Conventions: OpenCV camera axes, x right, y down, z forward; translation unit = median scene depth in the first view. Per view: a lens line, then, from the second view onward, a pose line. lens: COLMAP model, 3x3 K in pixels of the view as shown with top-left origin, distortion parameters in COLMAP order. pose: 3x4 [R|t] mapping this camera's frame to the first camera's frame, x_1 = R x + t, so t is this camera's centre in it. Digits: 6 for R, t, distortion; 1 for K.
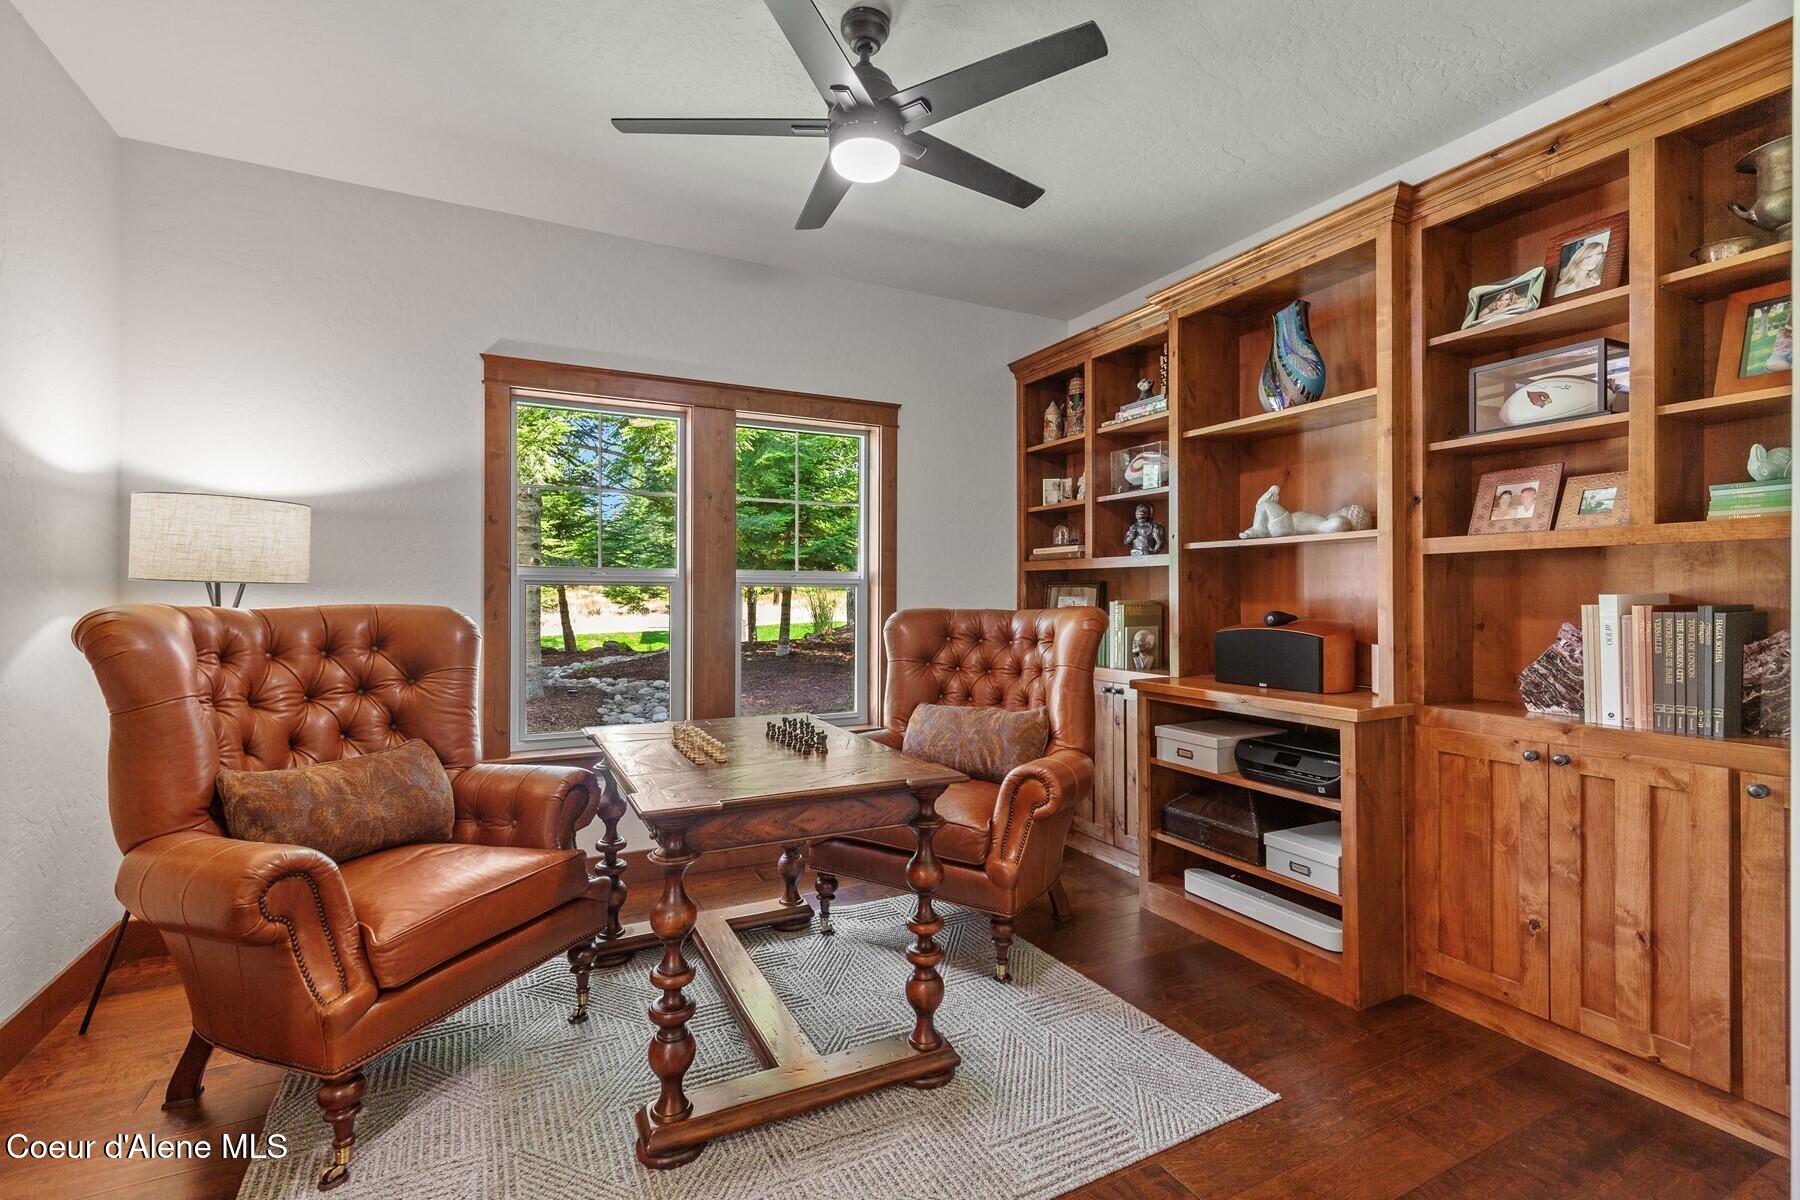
lens RADIAL K [[821.7, 0, 898.8], [0, 821.7, 593.4], [0, 0, 1]] dist [0.011197, -0.000378]
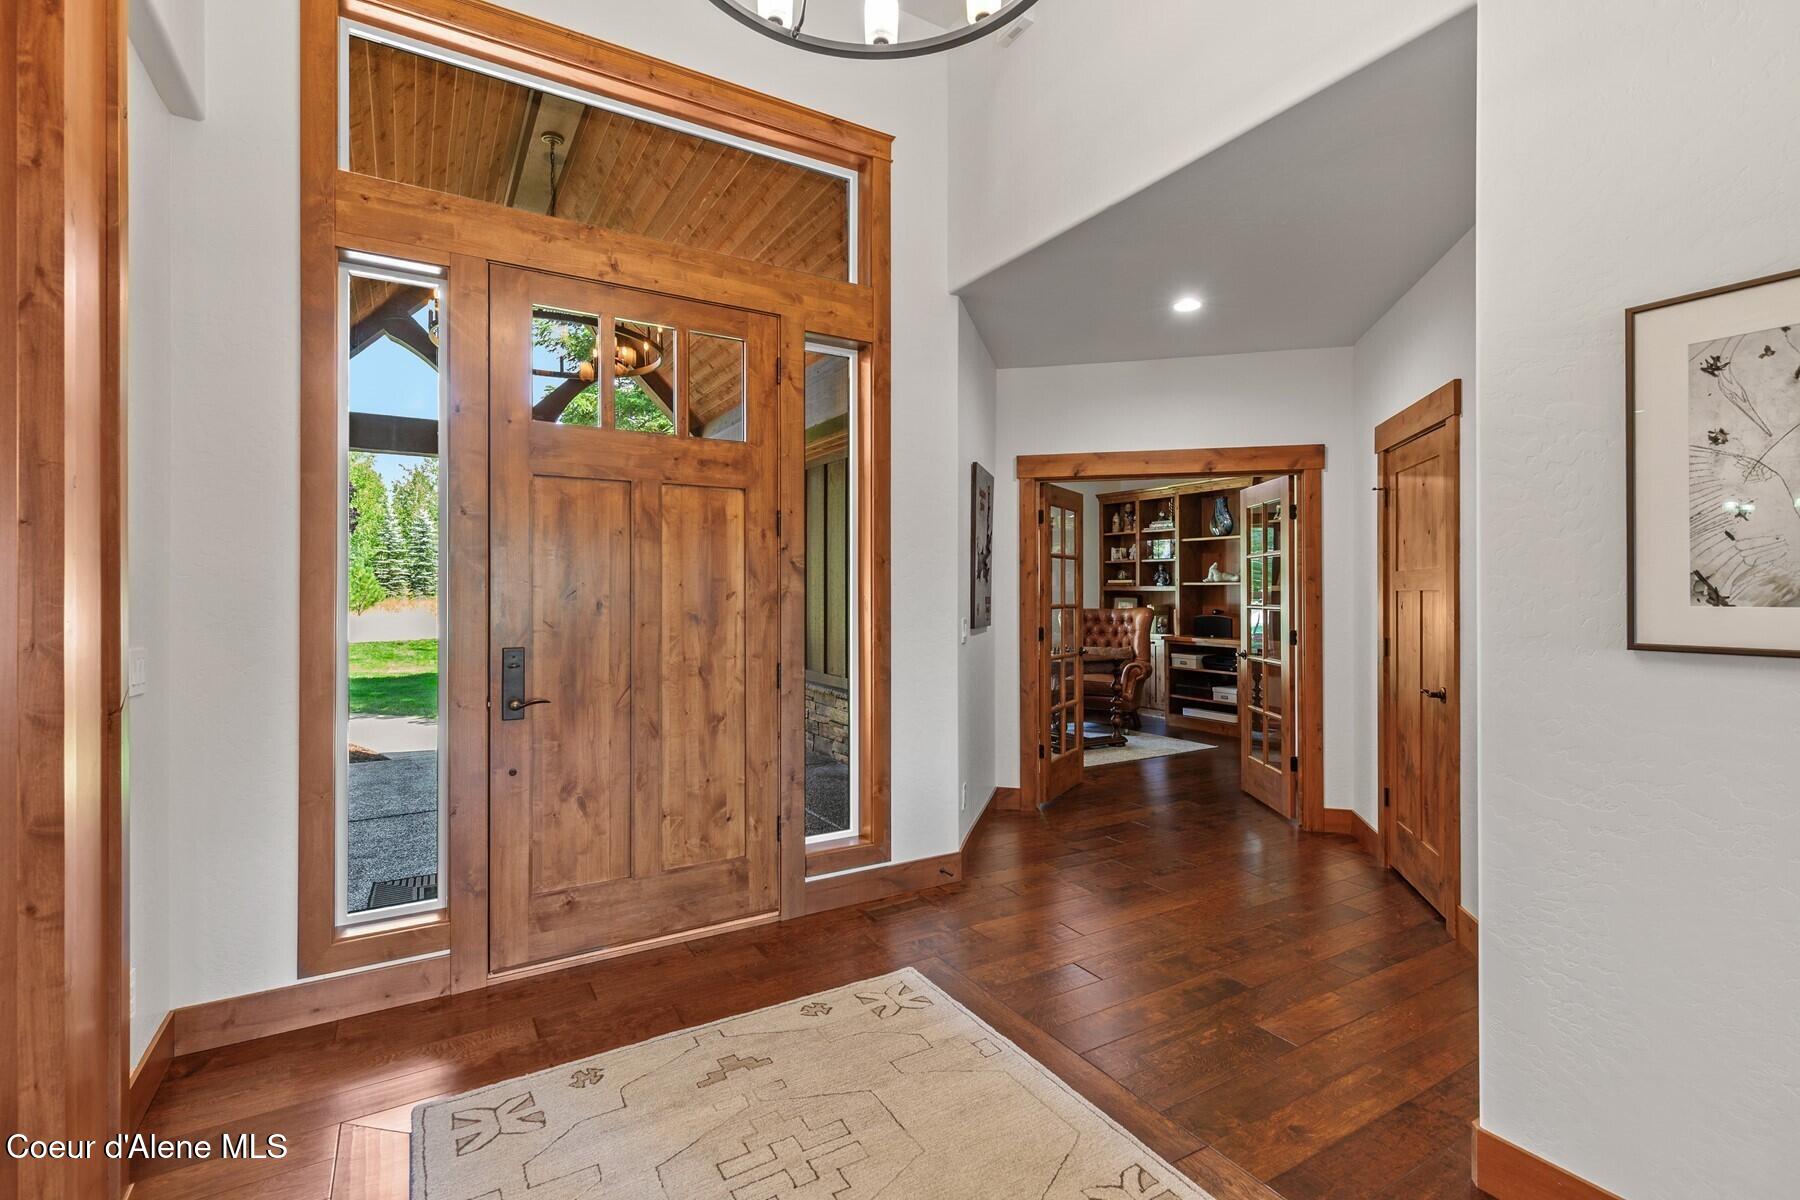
lens RADIAL K [[821.7, 0, 902.8], [0, 821.7, 587.0], [0, 0, 1]] dist [0.011197, -0.000378]
pose [[0.997487, -0.000249, 0.070845, -0.676240], [0.000409, 0.999997, -0.002242, -0.041475], [-0.070844, 0.002265, 0.997485, -1.443569]]
